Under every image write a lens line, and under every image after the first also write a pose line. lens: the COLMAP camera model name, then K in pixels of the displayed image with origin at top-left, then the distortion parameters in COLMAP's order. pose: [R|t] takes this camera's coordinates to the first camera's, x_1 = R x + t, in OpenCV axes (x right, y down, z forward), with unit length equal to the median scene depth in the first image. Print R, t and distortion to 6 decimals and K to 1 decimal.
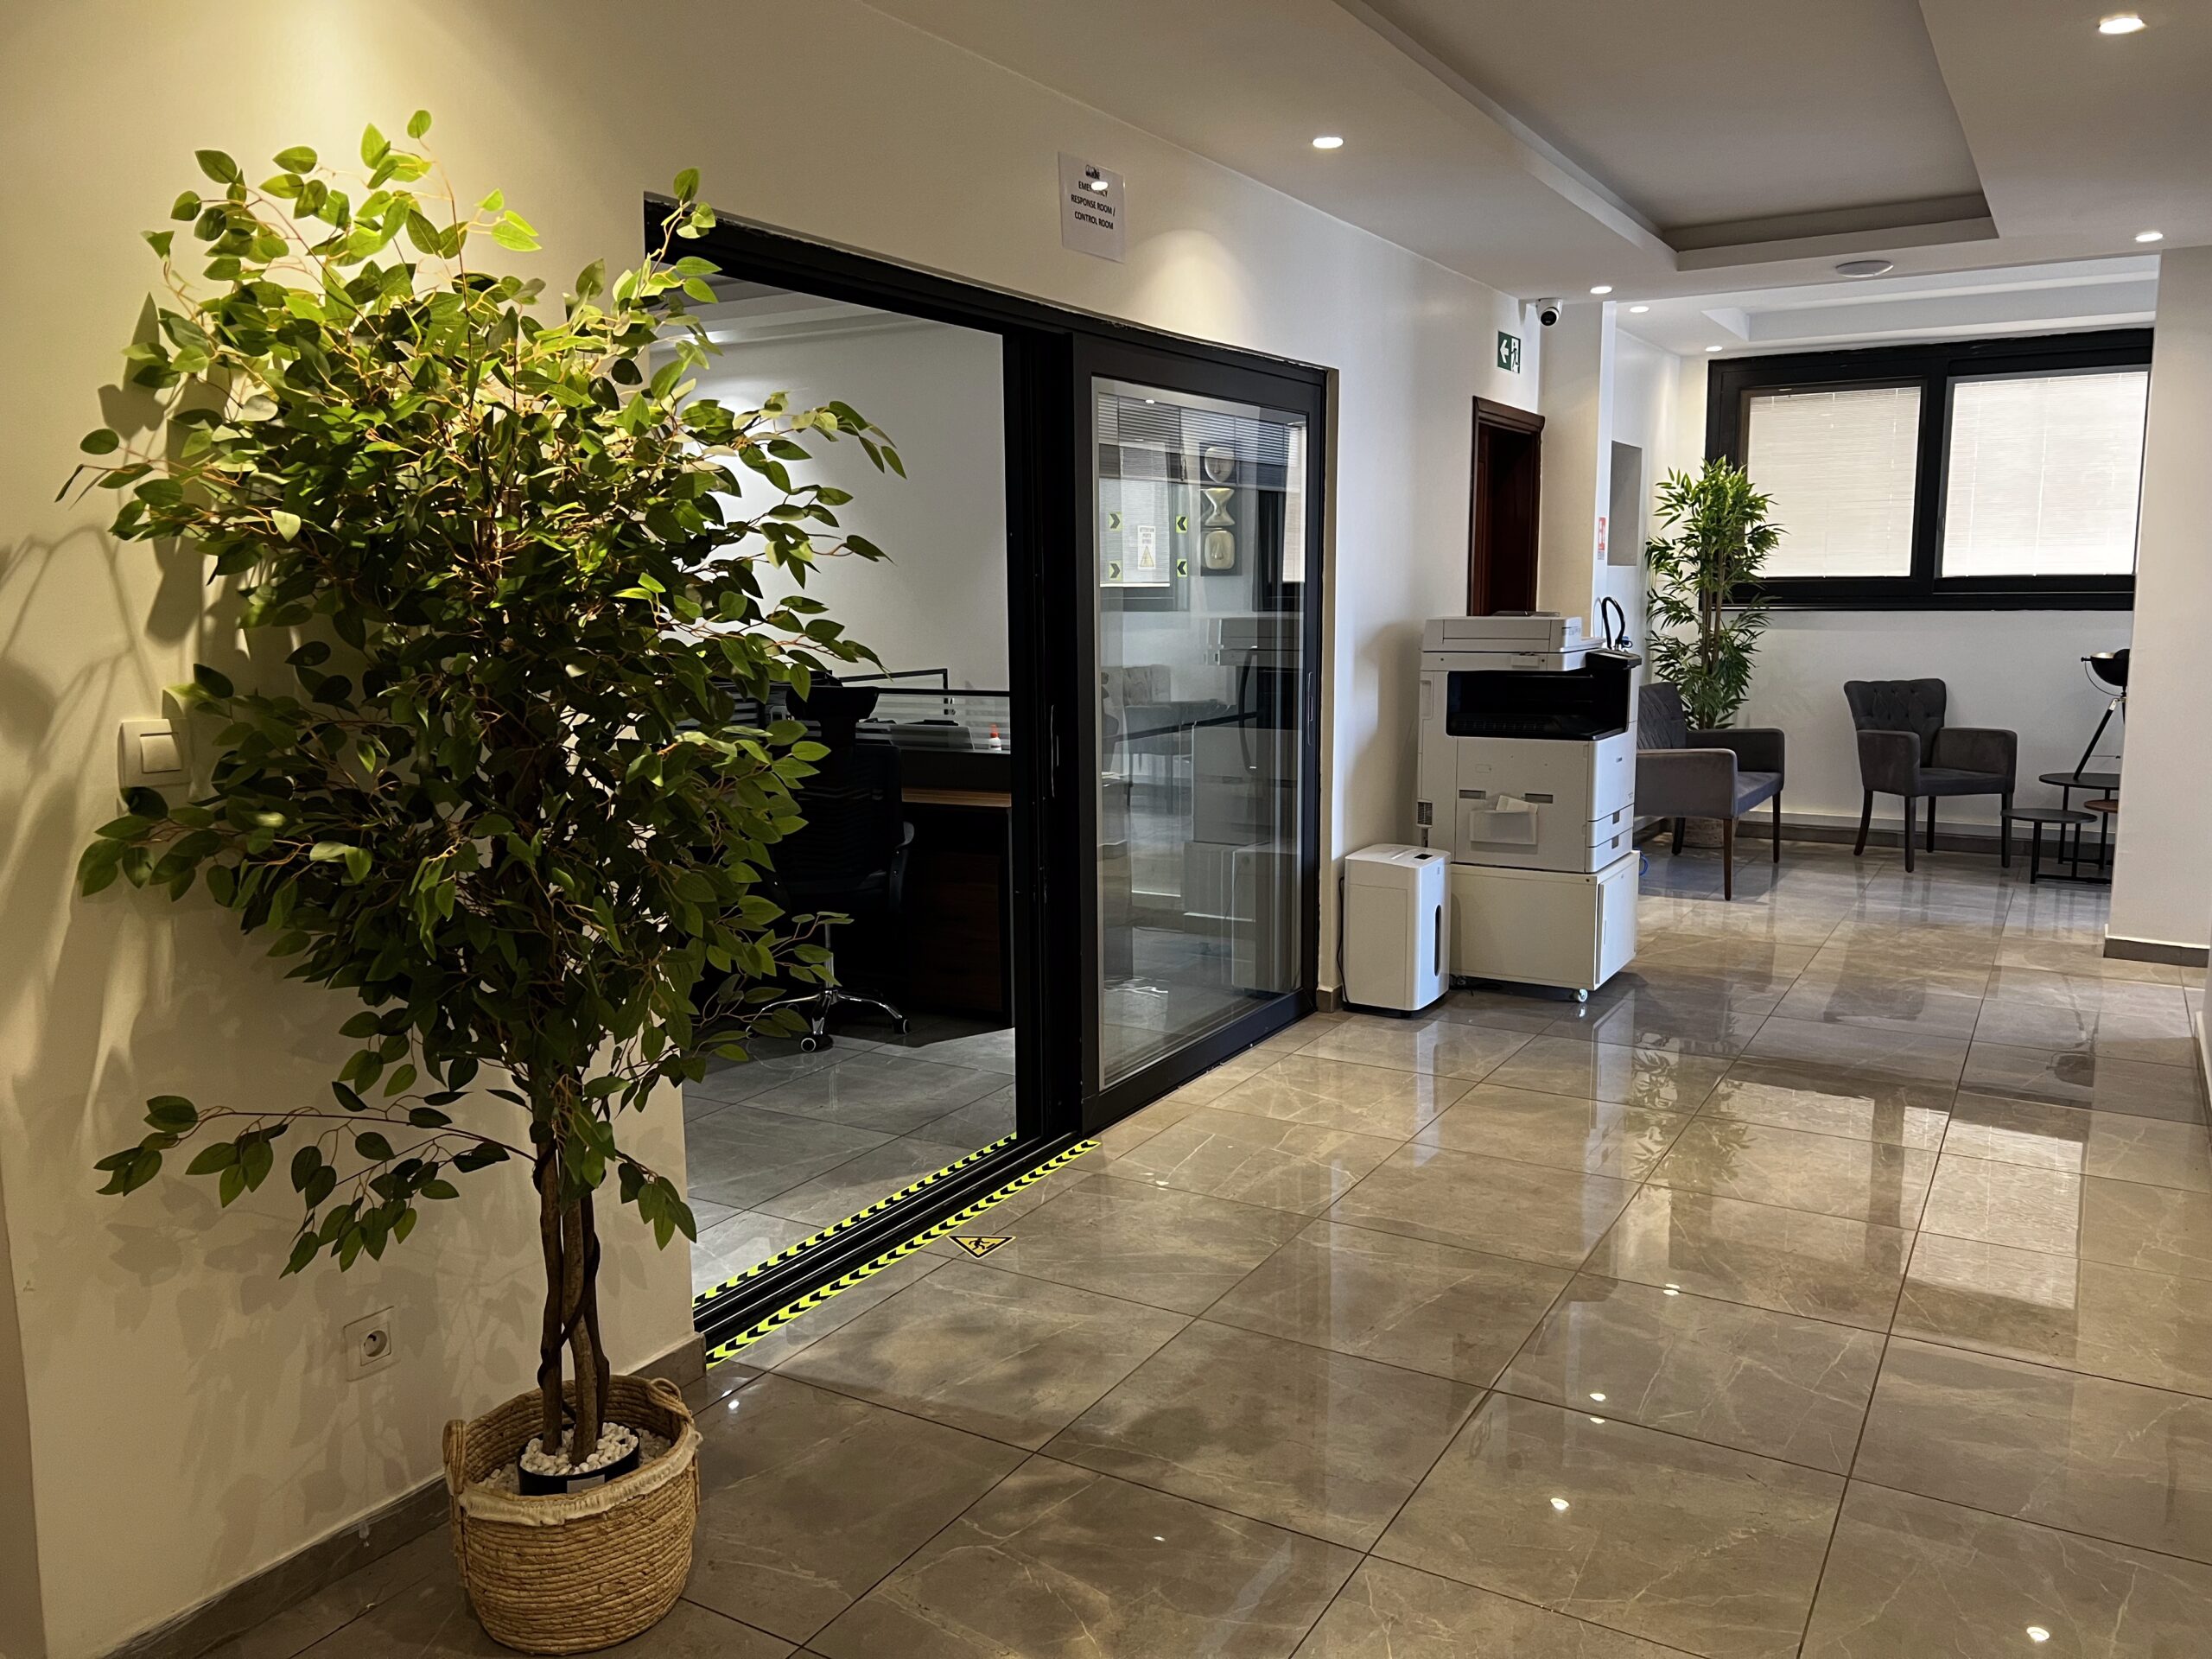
lens RADIAL K [[1685.2, 0, 1106.0], [0, 1685.2, 829.5], [0, 0, 1]] dist [0.006320, 0.005573]
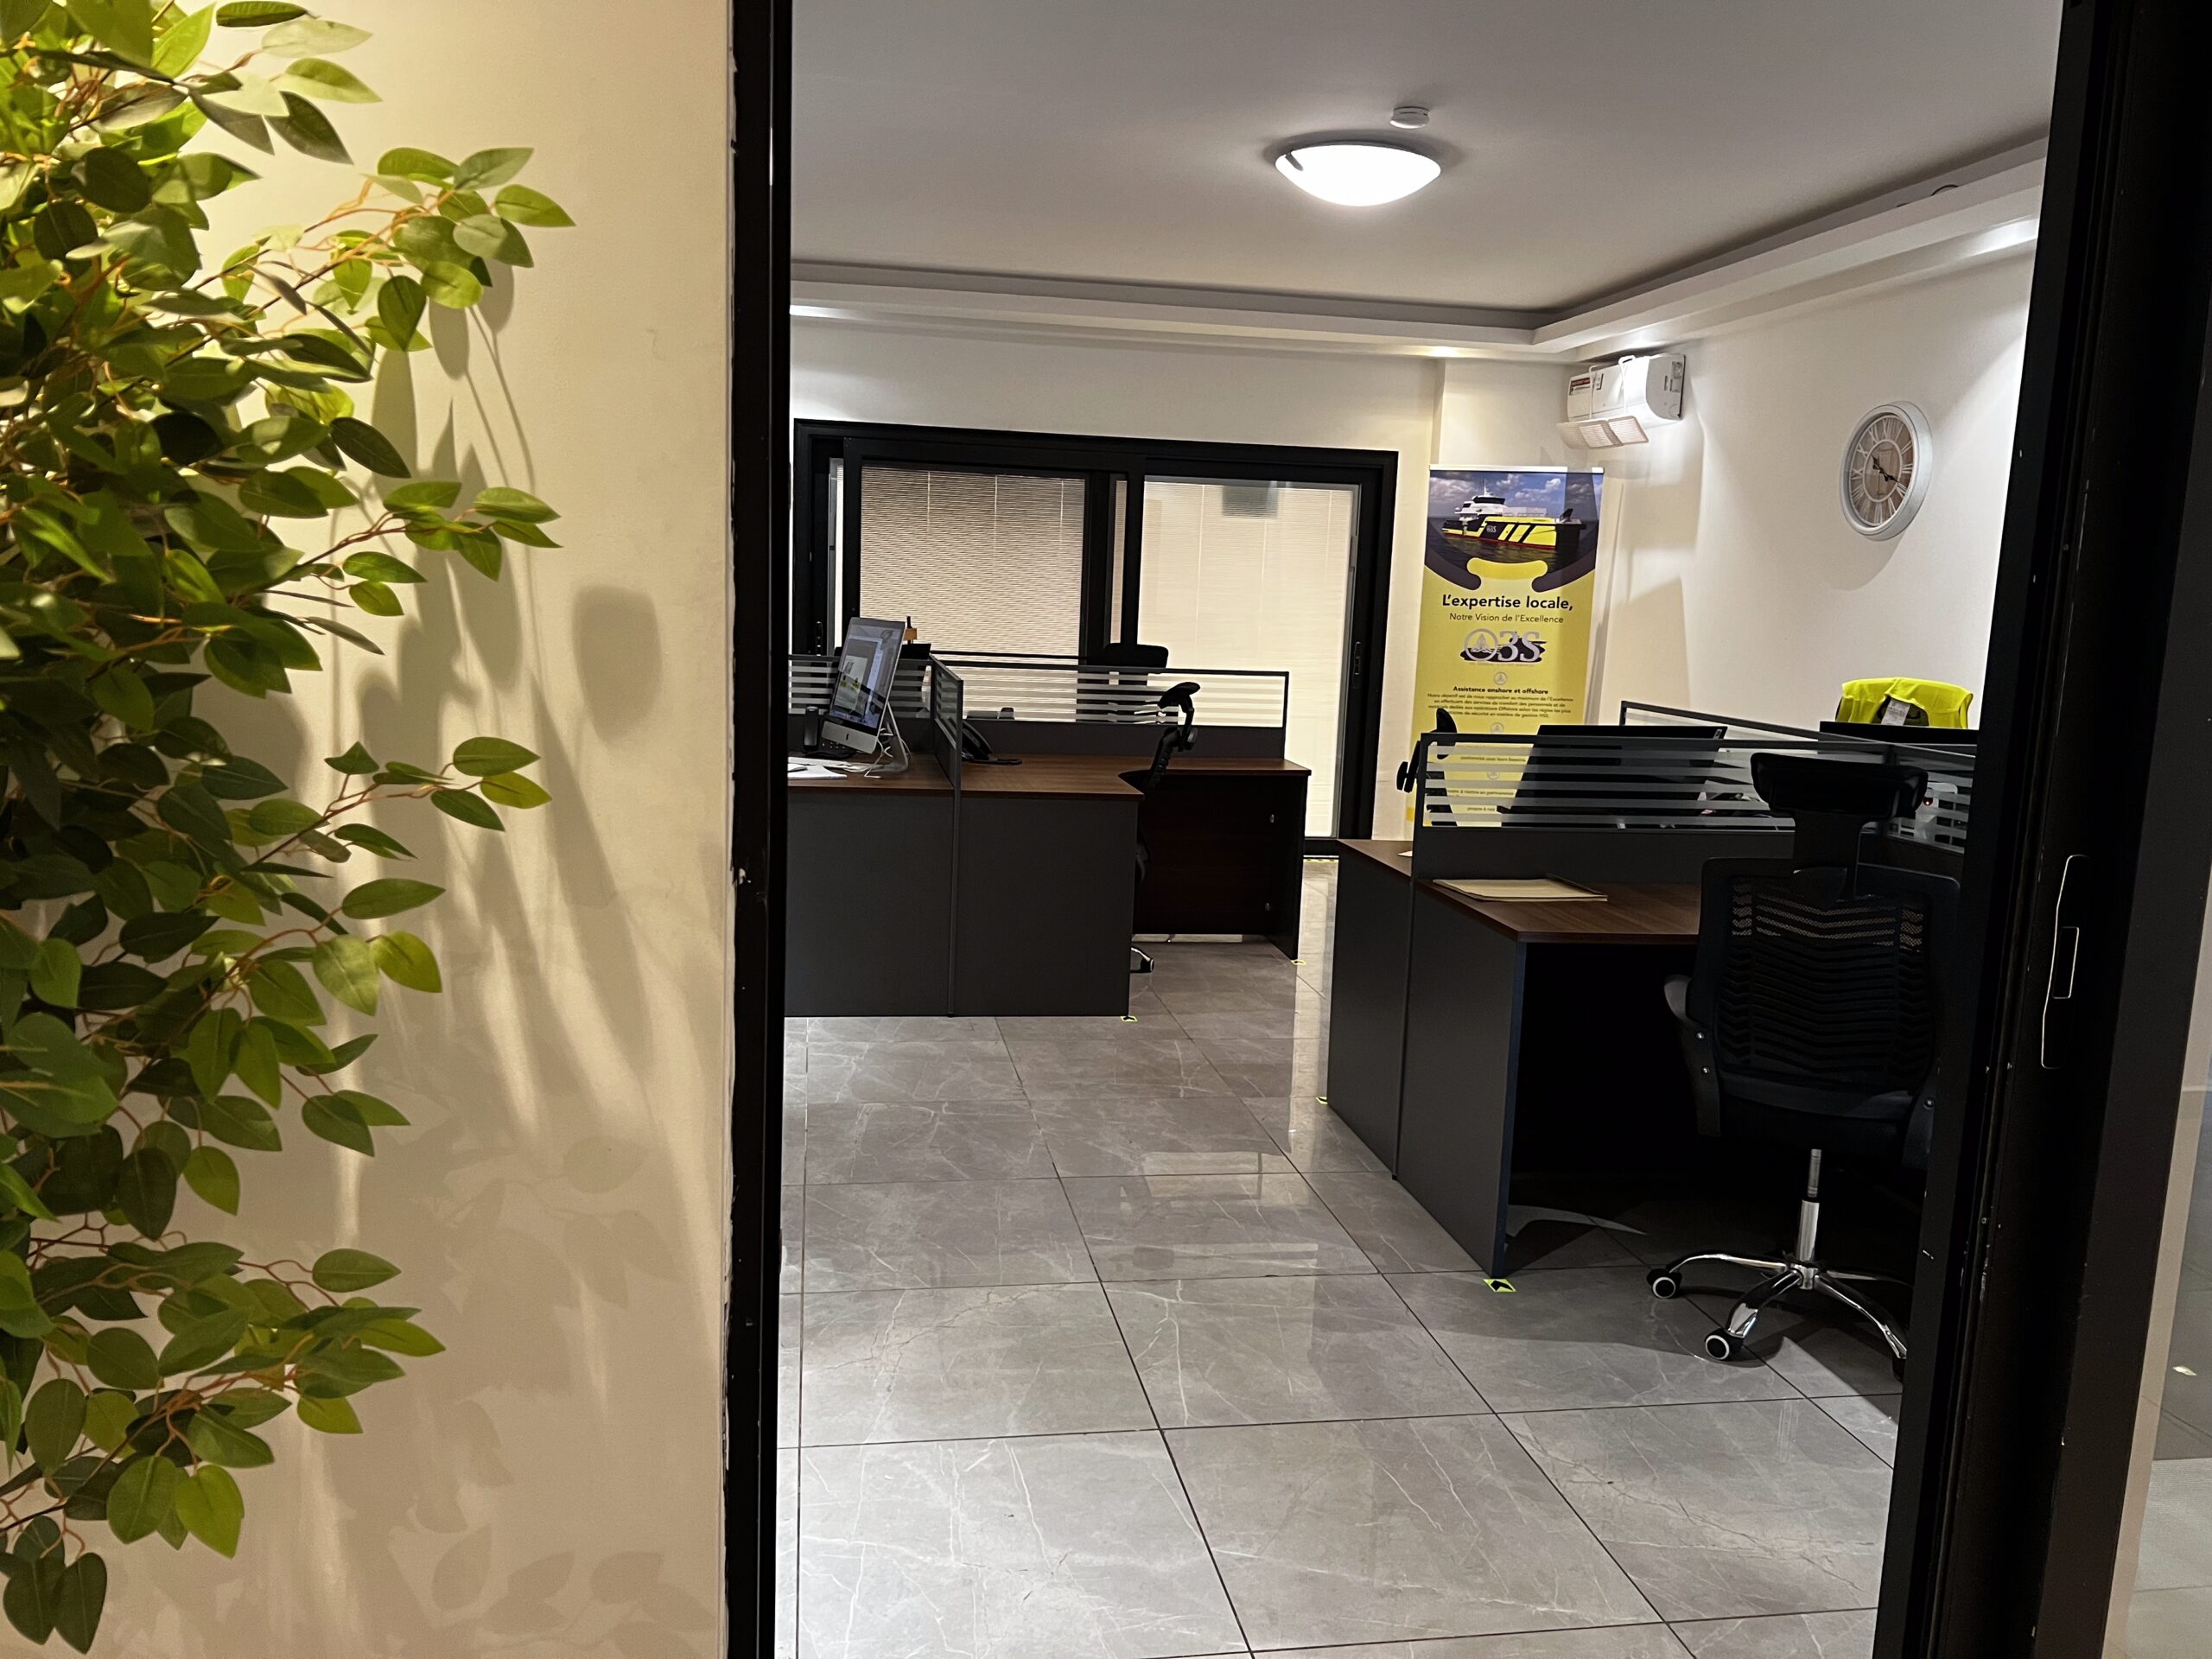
lens RADIAL K [[1654.7, 0, 1106.0], [0, 1654.7, 829.5], [0, 0, 1]] dist [0.049540, -0.061839]
pose [[0.643469, 0.151649, -0.750300, 0.106989], [-0.159496, 0.985228, 0.062346, -0.059122], [0.748671, 0.079552, 0.658151, 0.460401]]
